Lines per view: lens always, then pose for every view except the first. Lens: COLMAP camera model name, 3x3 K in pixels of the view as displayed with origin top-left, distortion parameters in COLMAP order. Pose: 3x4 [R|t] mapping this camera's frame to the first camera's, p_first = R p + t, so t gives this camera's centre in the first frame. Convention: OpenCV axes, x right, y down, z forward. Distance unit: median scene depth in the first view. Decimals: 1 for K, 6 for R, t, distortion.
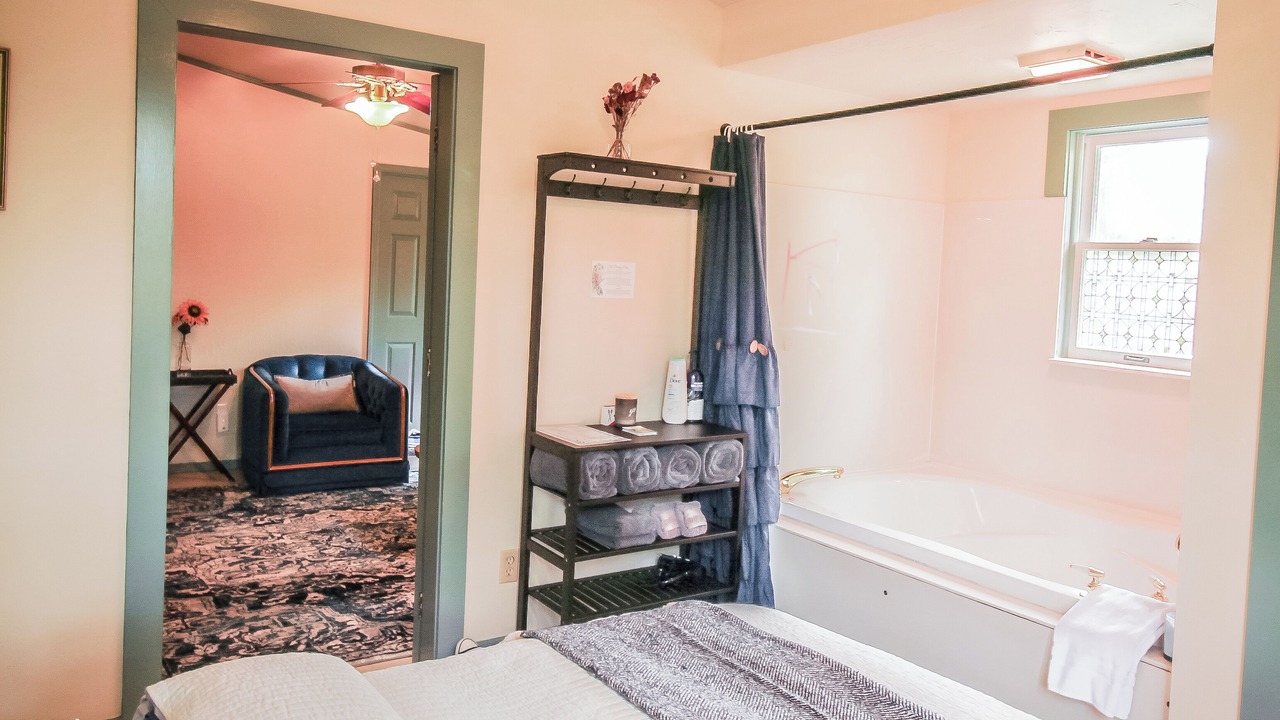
lens RADIAL K [[938.3, 0, 641.8], [0, 938.3, 308.2], [0, 0, 1]] dist [0.006866, 0.001024]
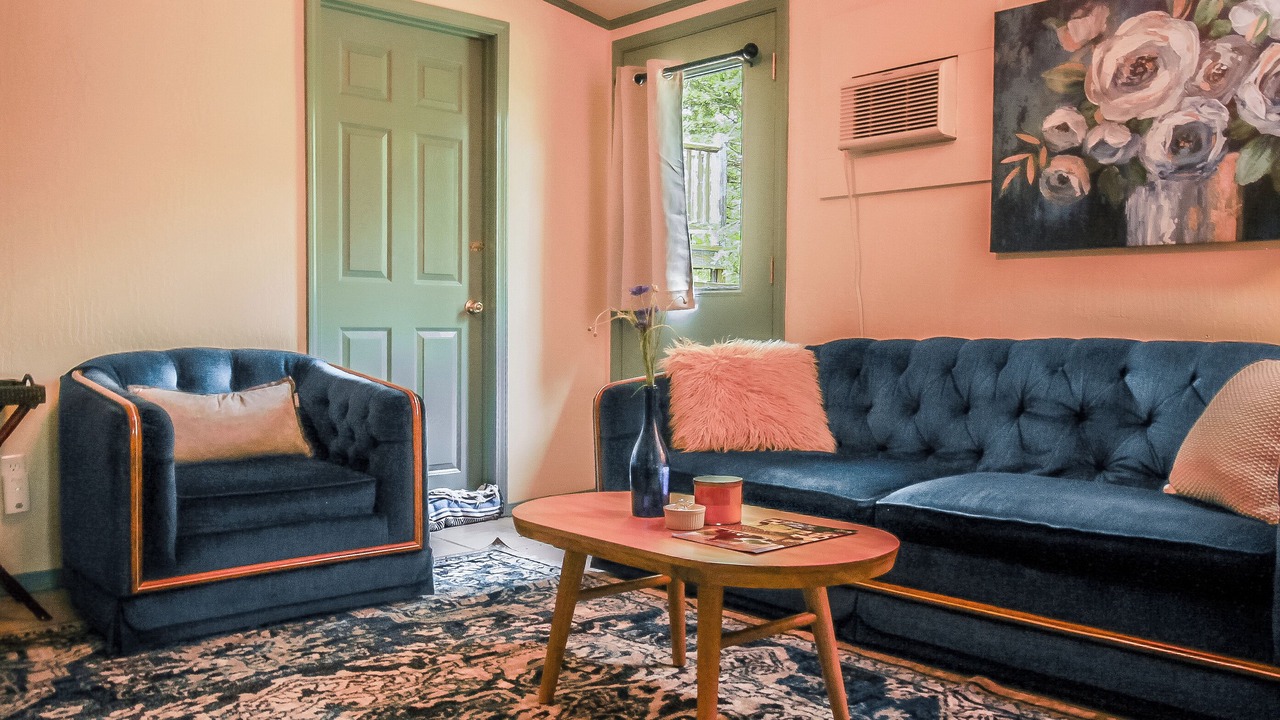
lens RADIAL K [[1029.5, 0, 640.0], [0, 1029.5, 360.0], [0, 0, 1]] dist [0.006981, -0.004040]
pose [[0.990401, -0.043931, 0.131056, -0.214402], [0.043907, 0.999031, 0.003074, 0.071335], [-0.131064, 0.002710, 0.991370, 0.476423]]
